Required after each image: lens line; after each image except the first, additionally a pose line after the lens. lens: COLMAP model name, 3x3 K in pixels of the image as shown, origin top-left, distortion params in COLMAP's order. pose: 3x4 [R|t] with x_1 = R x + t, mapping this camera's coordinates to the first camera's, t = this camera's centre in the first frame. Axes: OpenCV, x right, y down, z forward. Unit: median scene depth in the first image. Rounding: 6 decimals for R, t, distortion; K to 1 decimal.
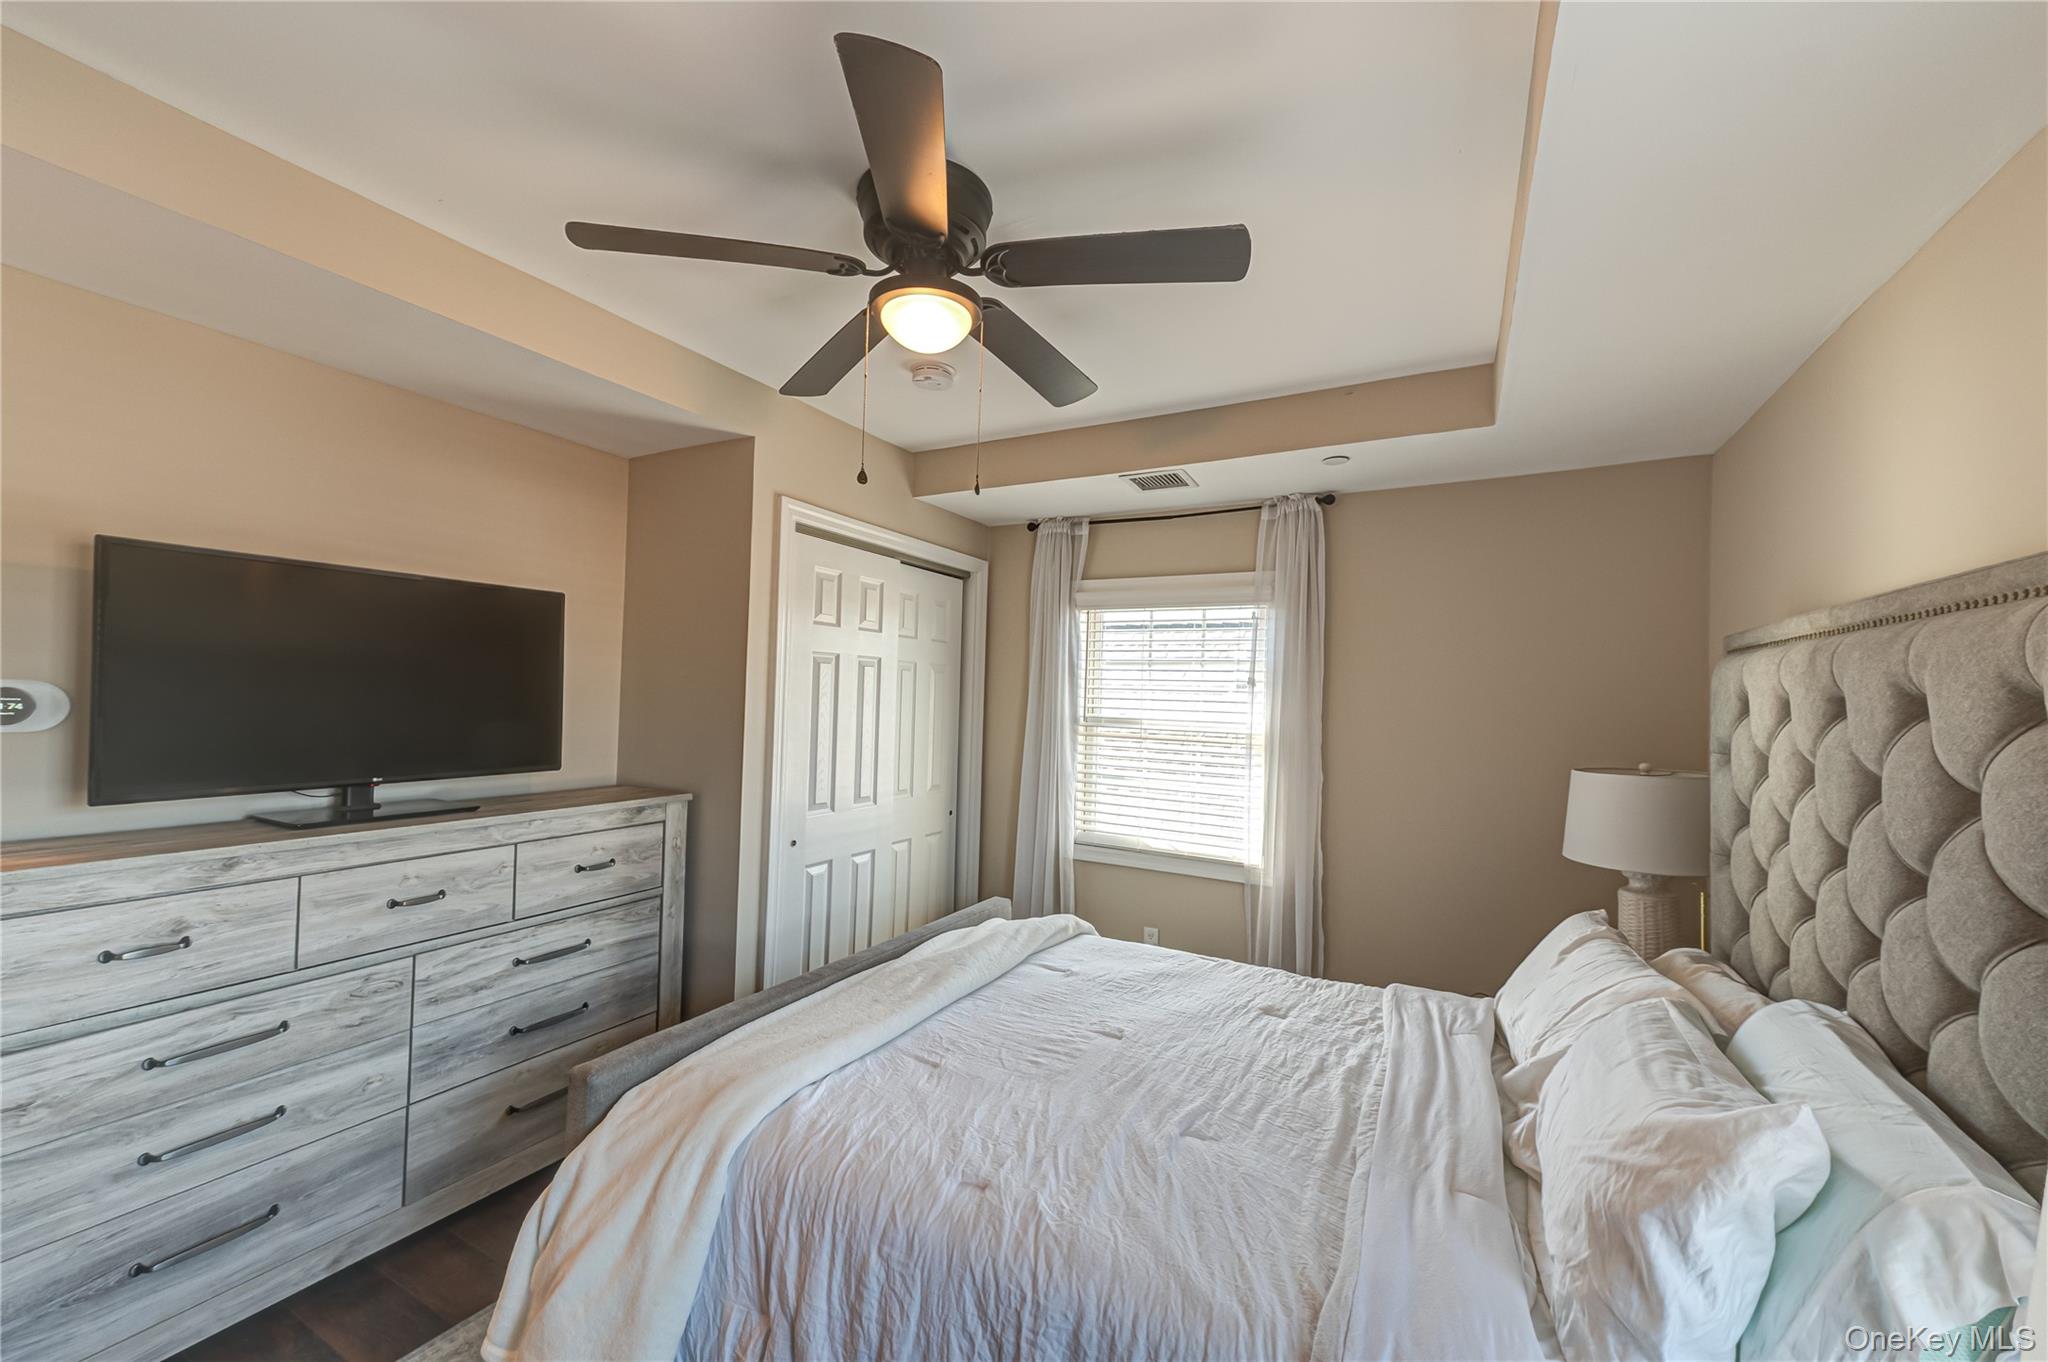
lens RADIAL K [[793.2, 0, 1031.3], [0, 793.2, 689.4], [0, 0, 1]] dist [0.024972, 0.000015]
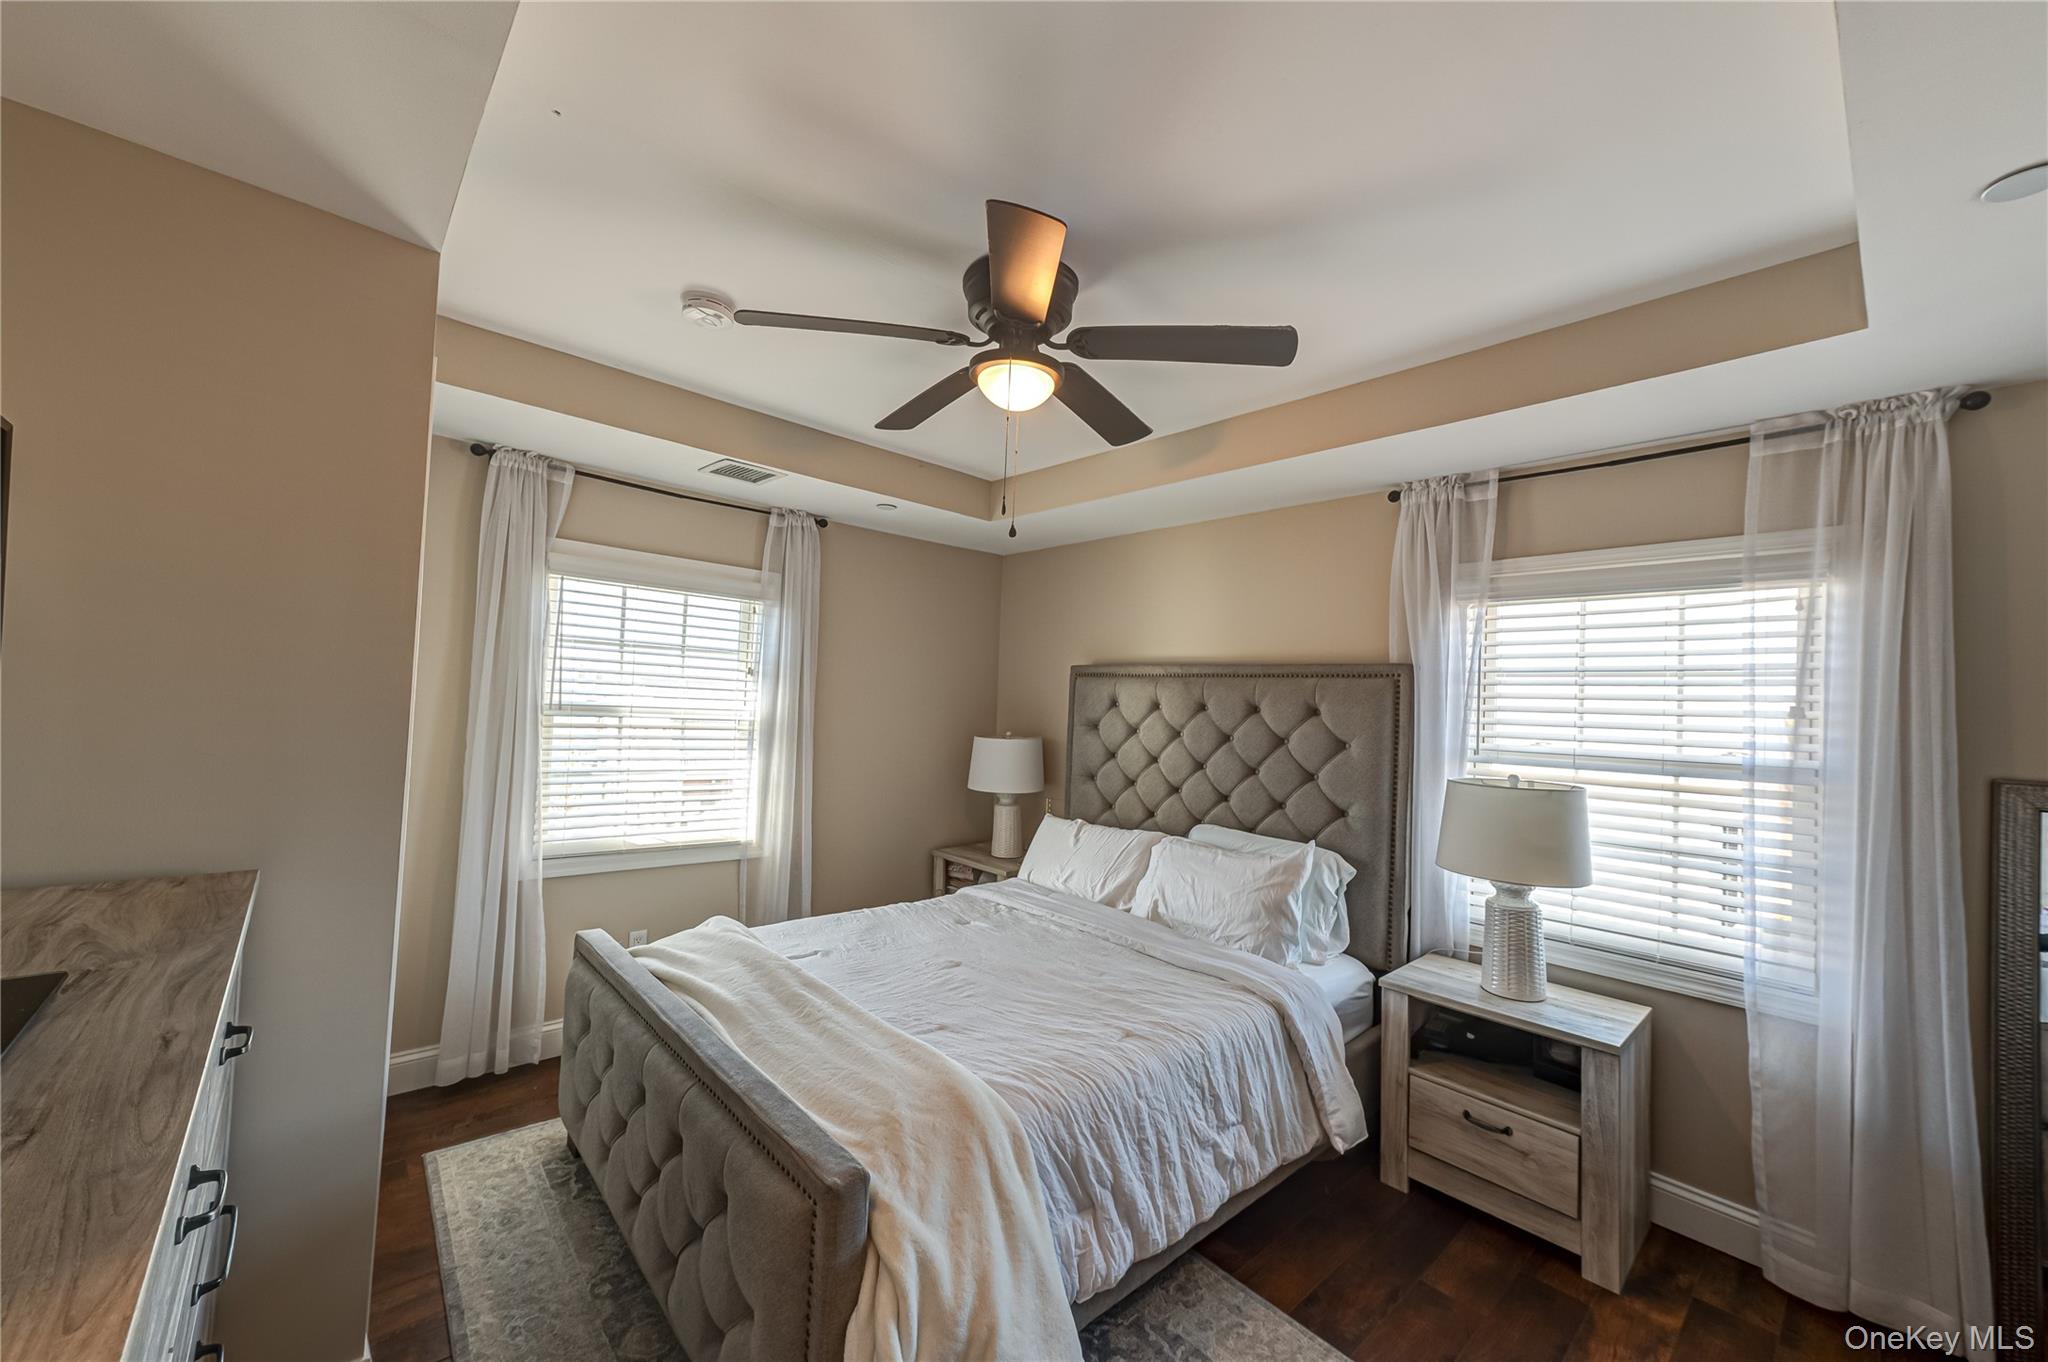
lens RADIAL K [[793.2, 0, 1031.3], [0, 793.2, 689.4], [0, 0, 1]] dist [0.024972, 0.000015]
pose [[0.320145, 0.007602, 0.947338, -0.656842], [-0.046133, 0.998907, 0.007574, -0.011733], [-0.946245, -0.046128, 0.320146, 0.309728]]
